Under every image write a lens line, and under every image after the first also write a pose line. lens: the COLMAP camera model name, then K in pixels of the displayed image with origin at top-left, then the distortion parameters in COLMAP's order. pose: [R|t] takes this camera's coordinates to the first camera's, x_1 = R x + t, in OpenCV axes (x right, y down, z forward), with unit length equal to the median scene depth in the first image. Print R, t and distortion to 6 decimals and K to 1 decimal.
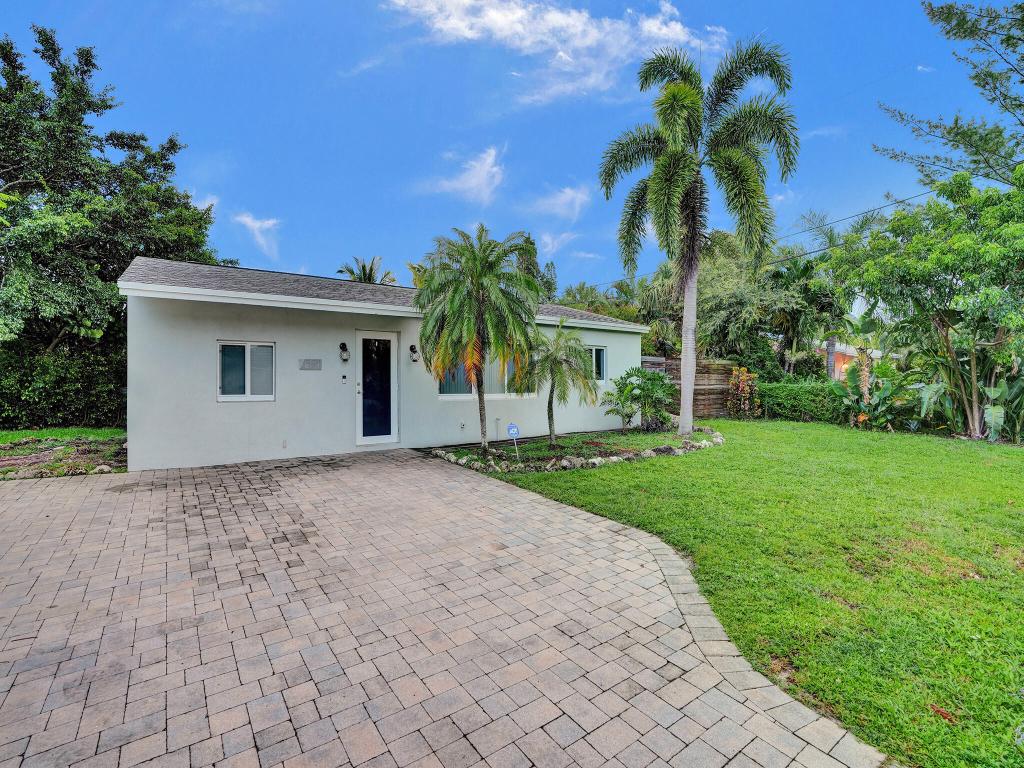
lens RADIAL K [[486.2, 0, 517.9], [0, 486.2, 383.9], [0, 0, 1]] dist [-0.049954, 0.022297]
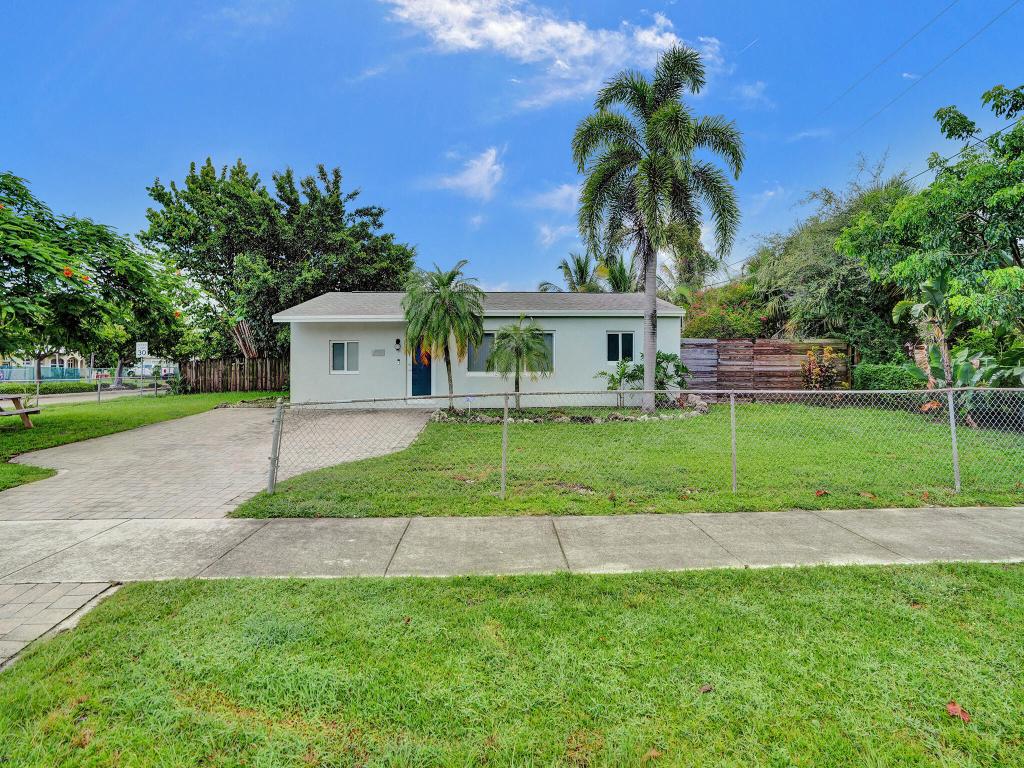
lens RADIAL K [[486.5, 0, 510.9], [0, 486.5, 360.9], [0, 0, 1]] dist [-0.015154, 0.000769]
pose [[0.826303, -0.004678, -0.563206, 0.648040], [-0.001858, 0.999937, -0.011032, 0.003660], [0.563222, 0.010163, 0.826243, -0.092527]]
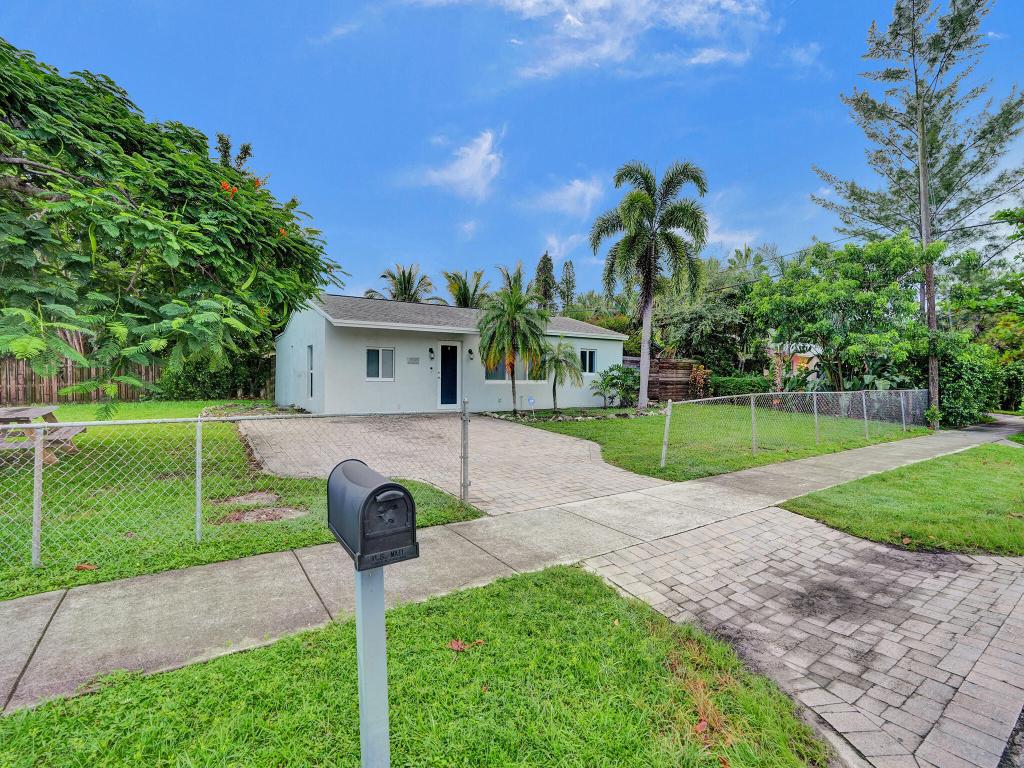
lens RADIAL K [[486.2, 0, 517.9], [0, 486.2, 383.9], [0, 0, 1]] dist [-0.049954, 0.022297]
pose [[0.999140, 0.014679, -0.038773, 0.006095], [-0.014127, 0.999795, 0.014480, 0.008310], [0.038978, -0.013920, 0.999143, -0.512719]]
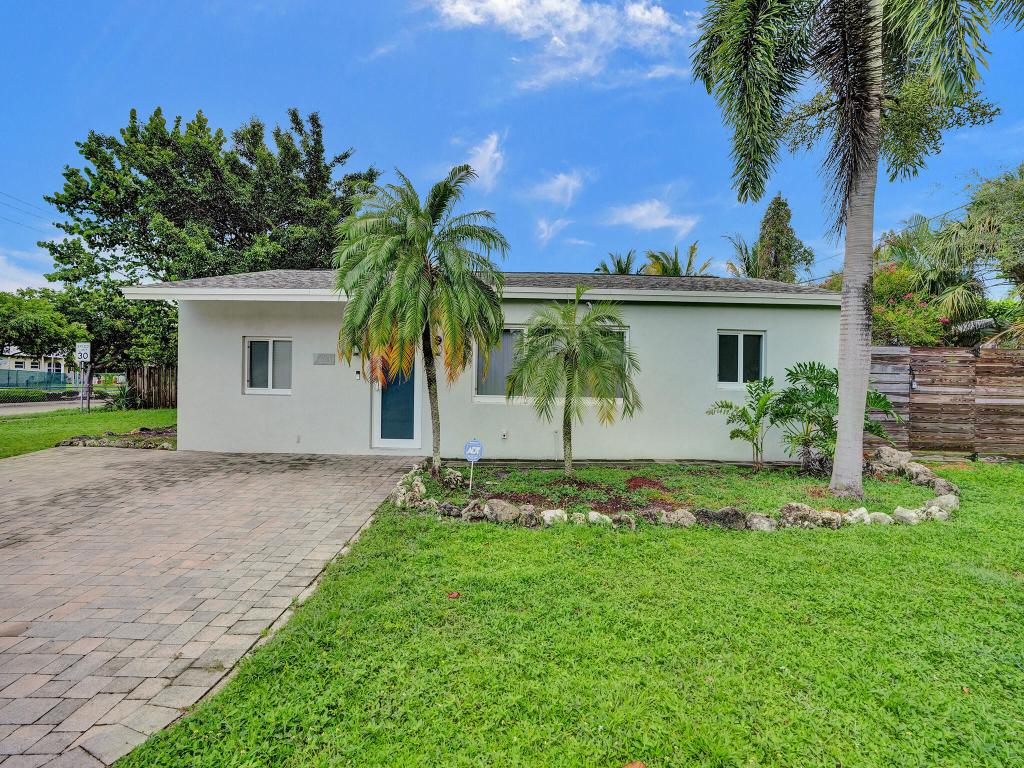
lens RADIAL K [[482.7, 0, 512.9], [0, 482.7, 377.9], [0, 0, 1]] dist [-0.038657, 0.021581]
pose [[0.800979, 0.017585, -0.598434, 0.329731], [-0.023605, 0.999719, -0.002219, -0.007278], [0.598227, 0.015903, 0.801169, 0.330171]]
